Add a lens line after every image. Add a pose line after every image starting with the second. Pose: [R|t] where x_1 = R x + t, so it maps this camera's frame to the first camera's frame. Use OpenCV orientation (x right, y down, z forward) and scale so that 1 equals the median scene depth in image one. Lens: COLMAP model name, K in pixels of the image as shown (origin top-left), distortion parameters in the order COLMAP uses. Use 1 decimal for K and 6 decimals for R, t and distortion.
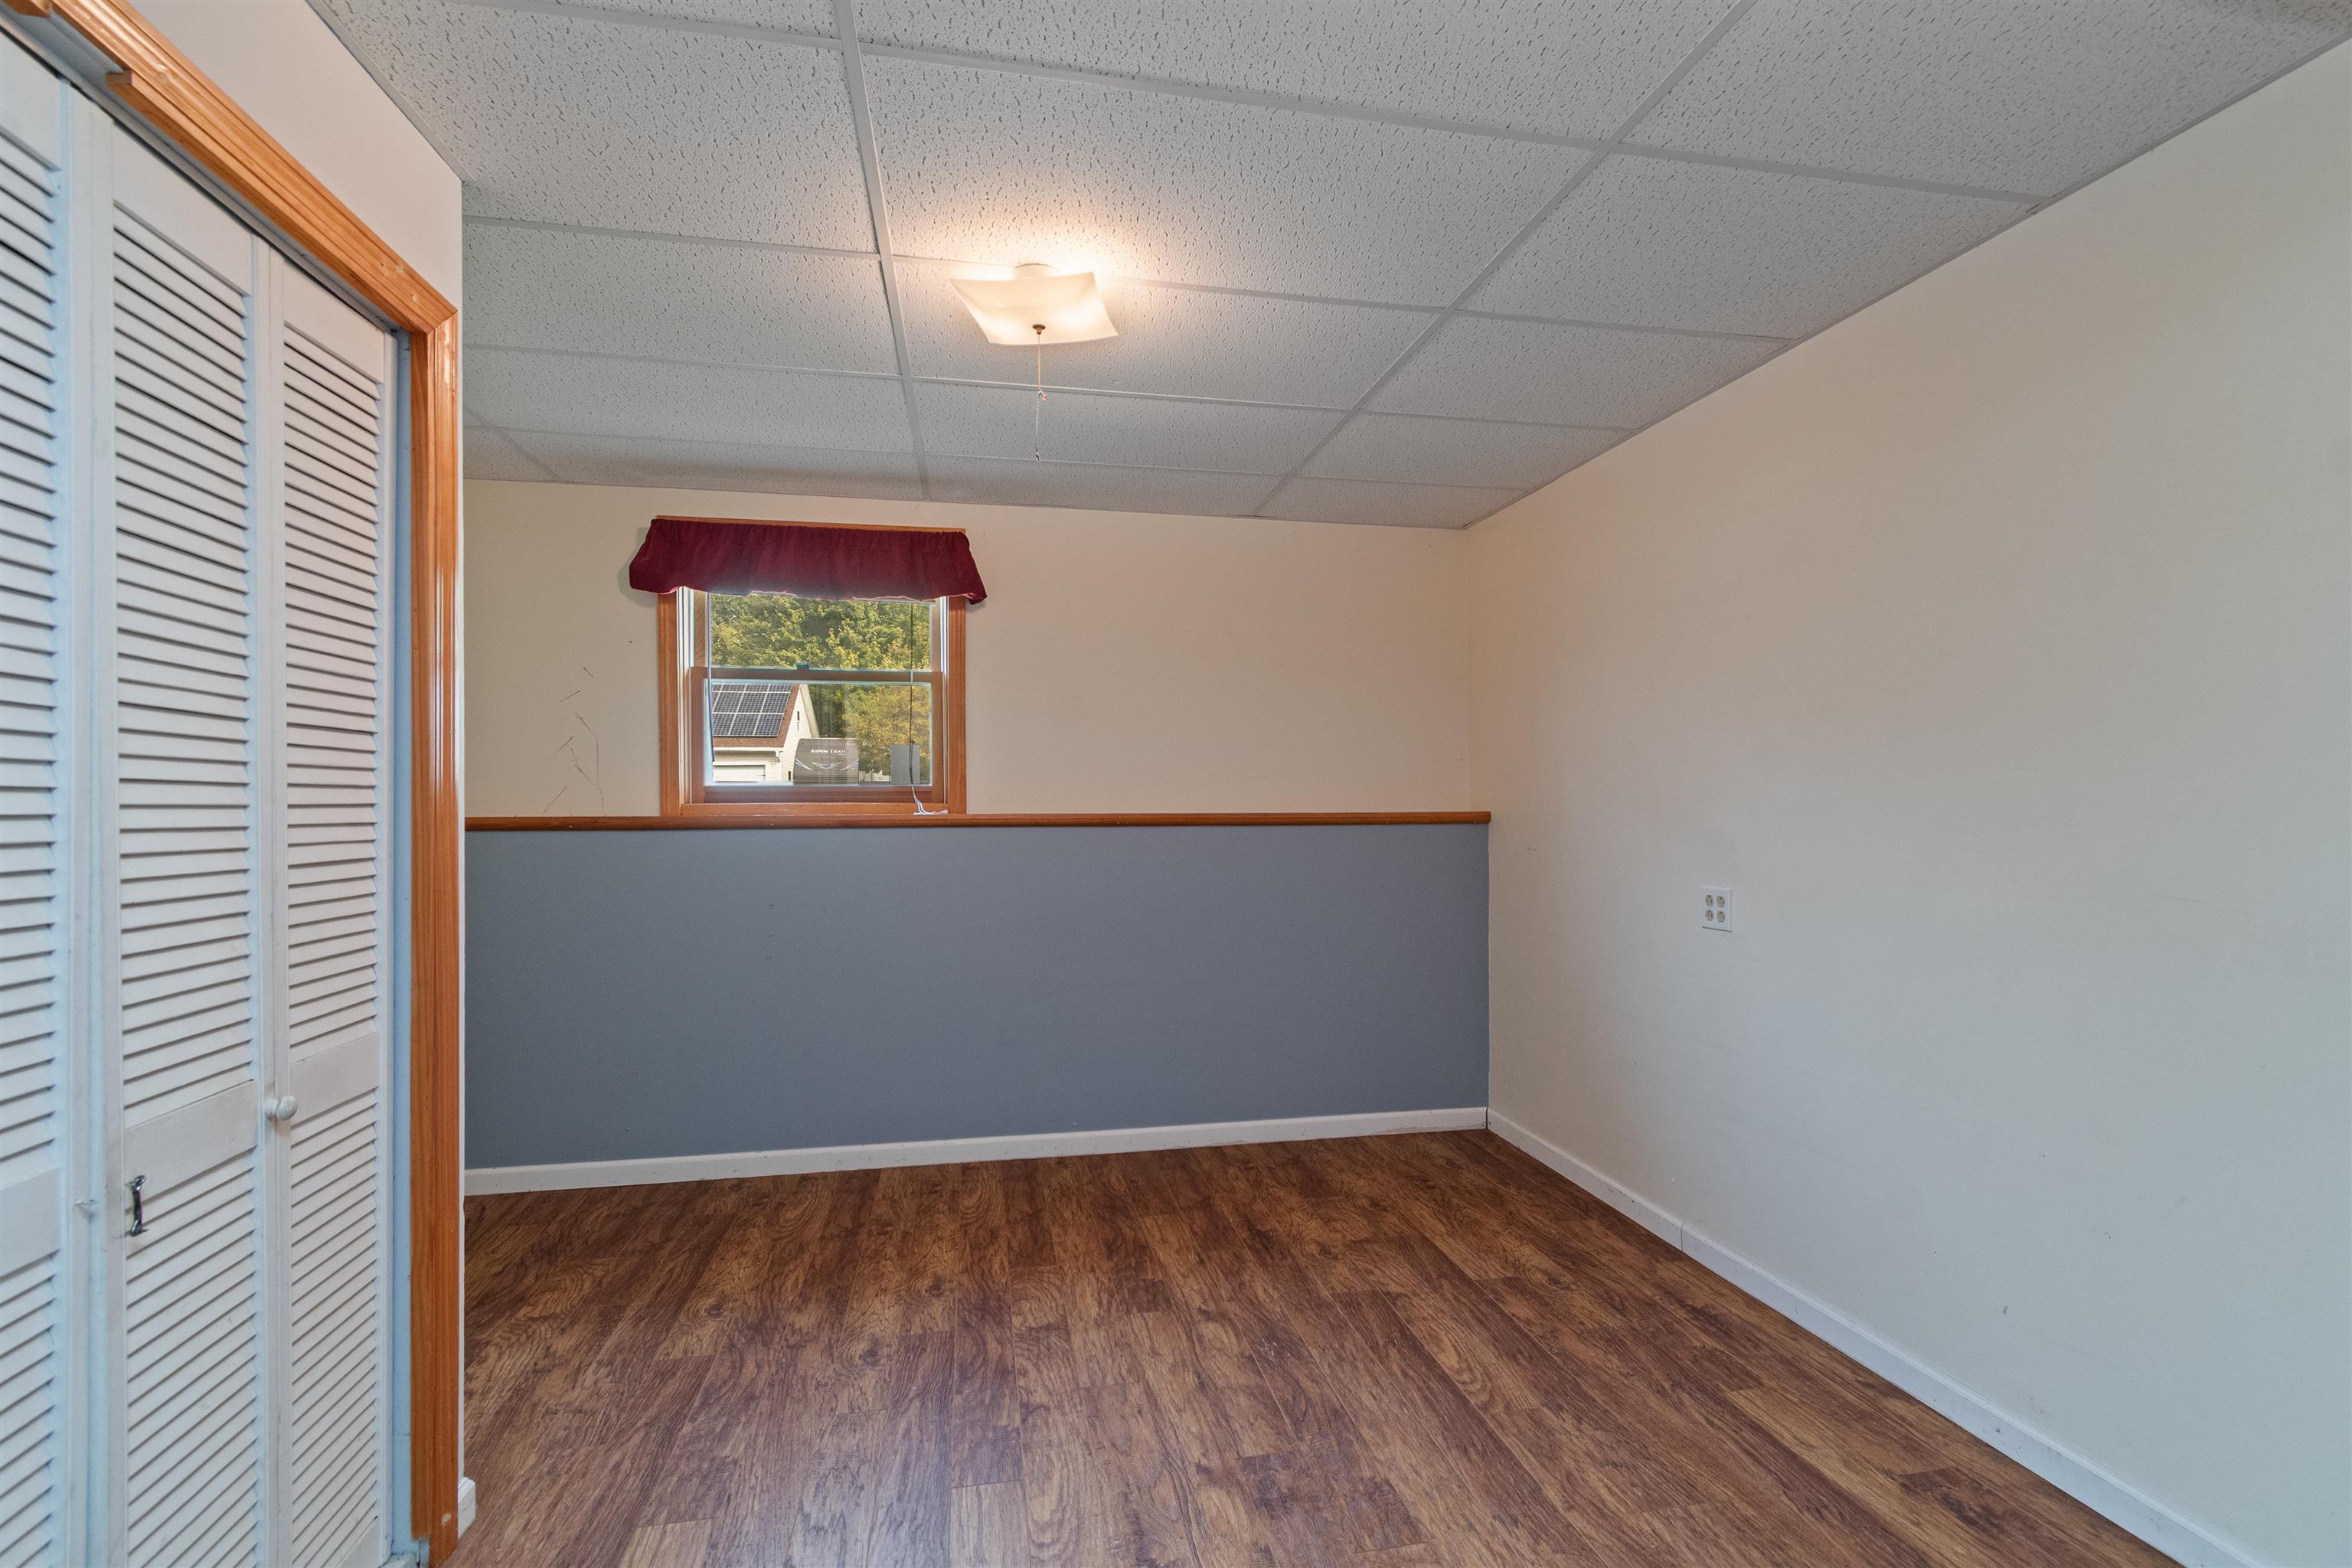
lens RADIAL K [[1043.9, 0, 1183.4], [0, 1043.9, 809.5], [0, 0, 1]] dist [0.003793, -0.003357]
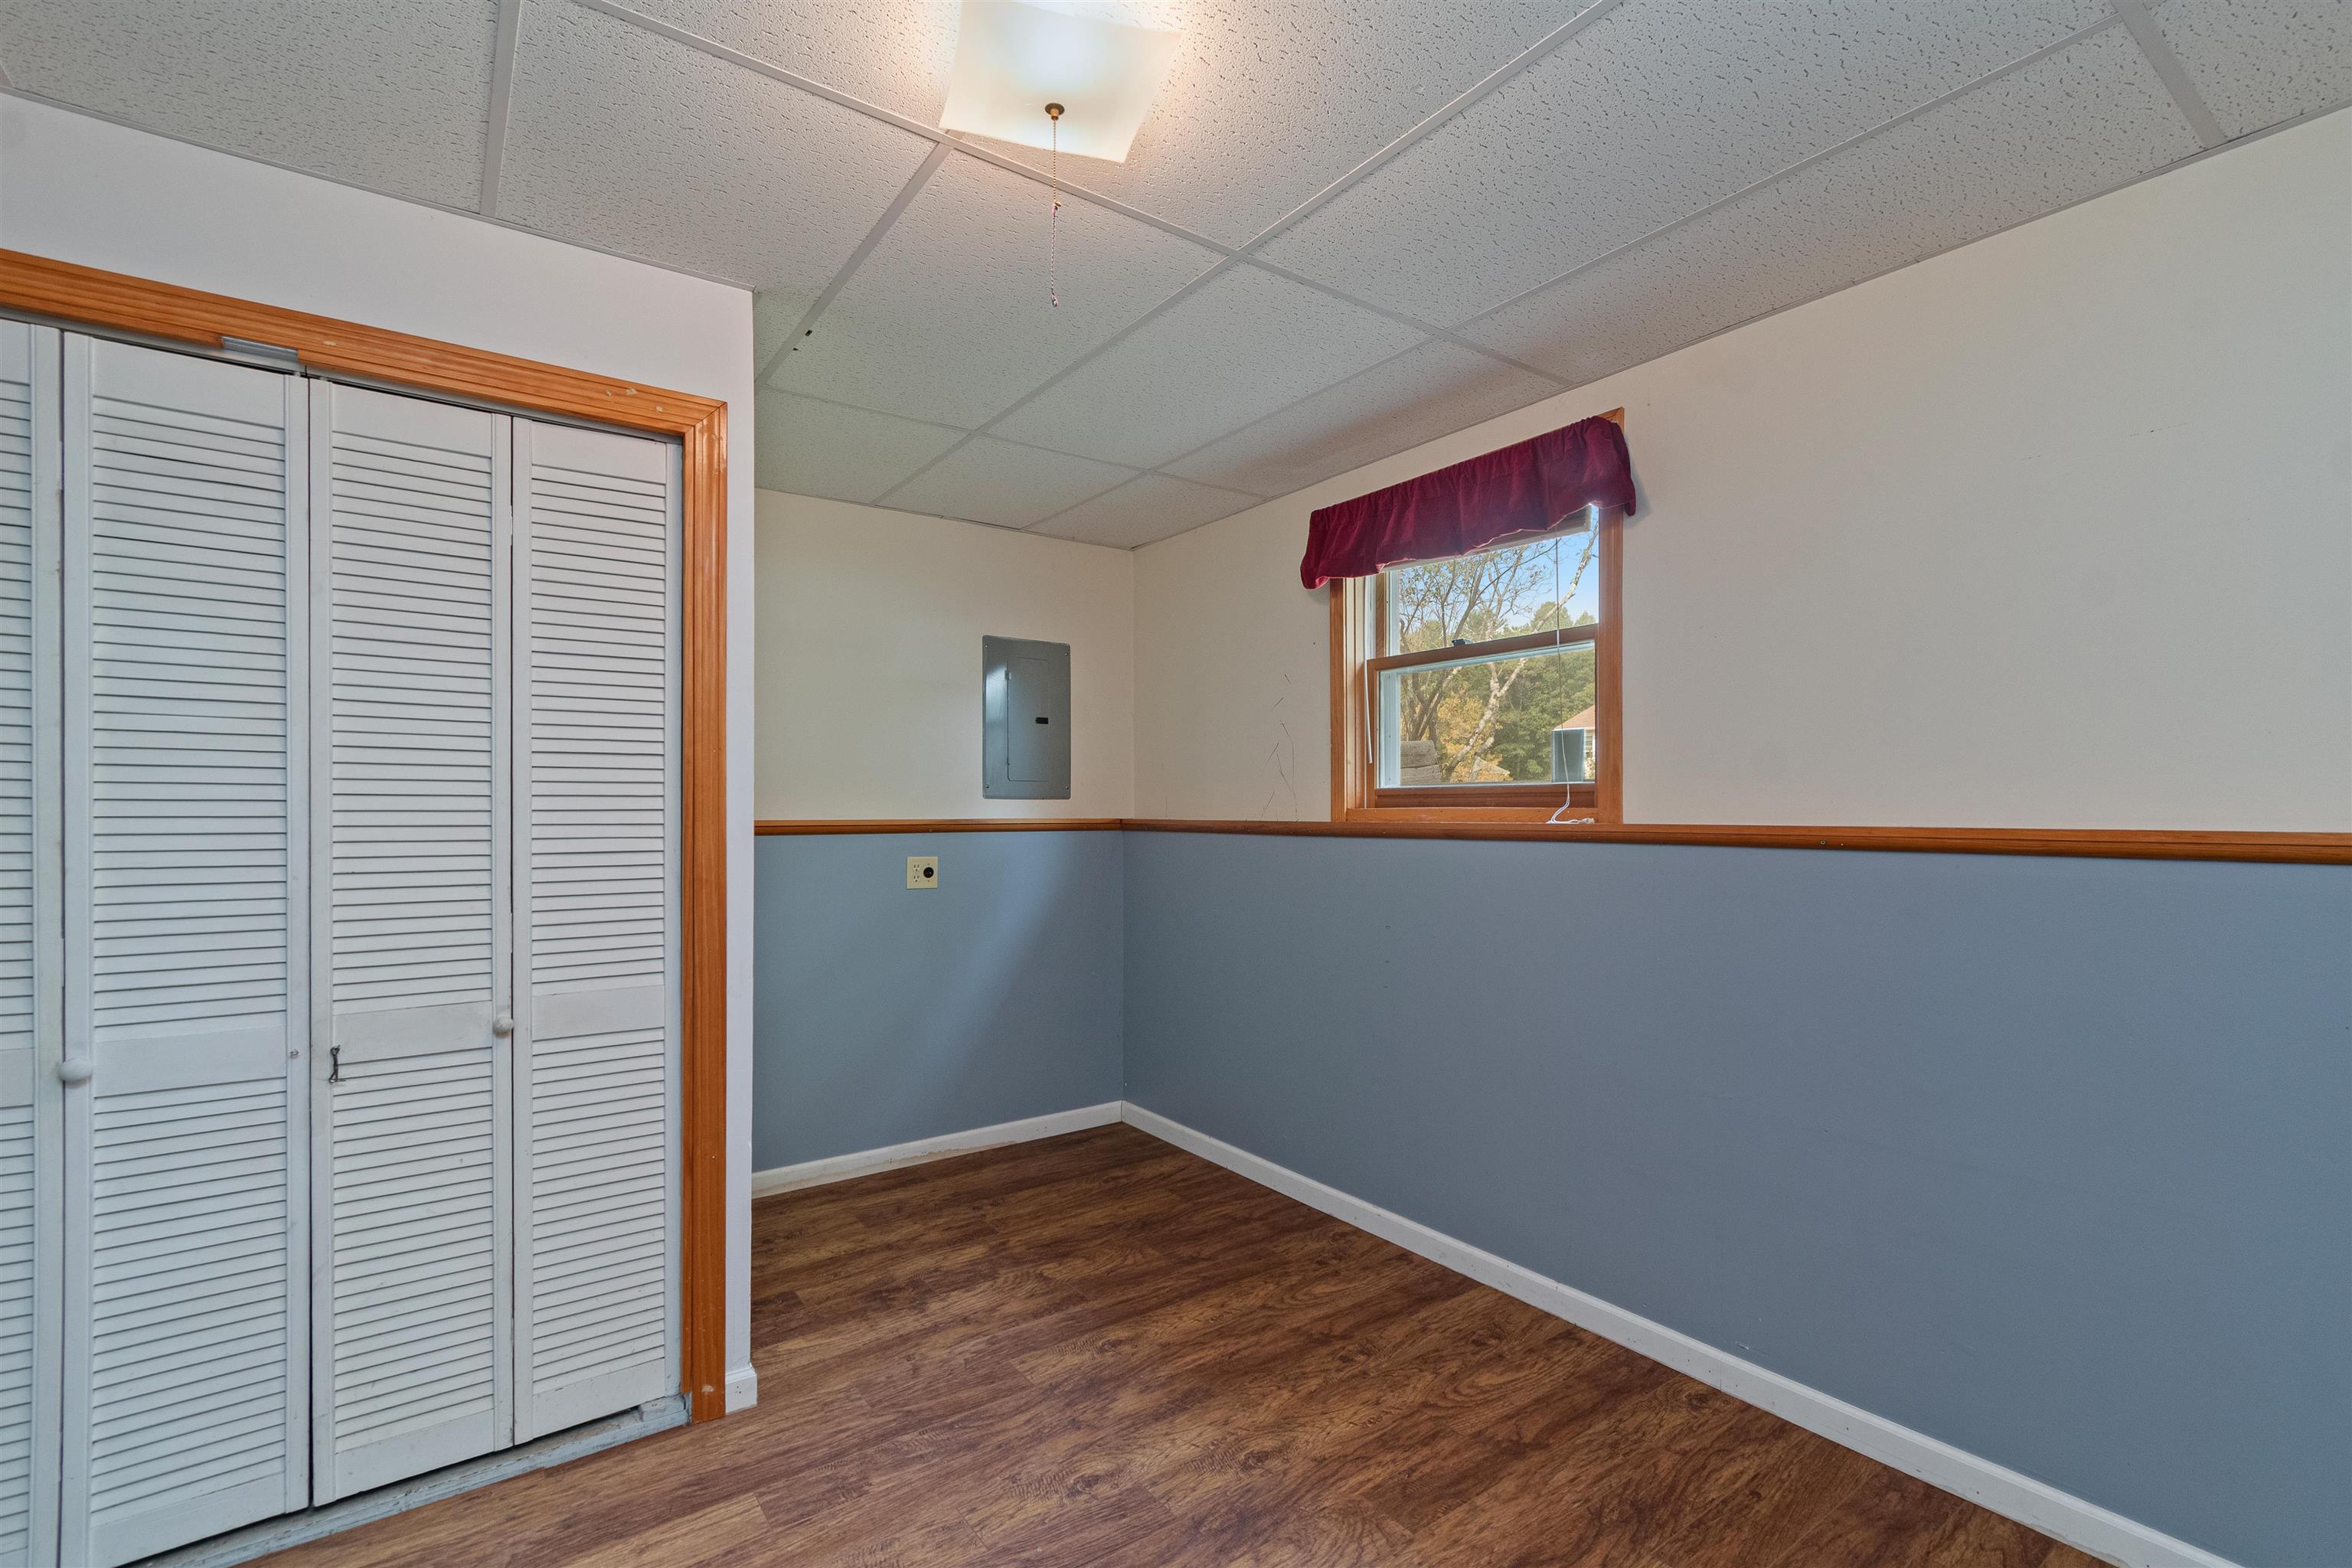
lens RADIAL K [[1043.9, 0, 1183.4], [0, 1043.9, 809.5], [0, 0, 1]] dist [0.003793, -0.003357]
pose [[0.417570, 0.002153, -0.908642, 0.376381], [-0.001959, 0.999997, 0.001469, -0.006617], [0.908643, 0.001167, 0.417573, 0.571185]]
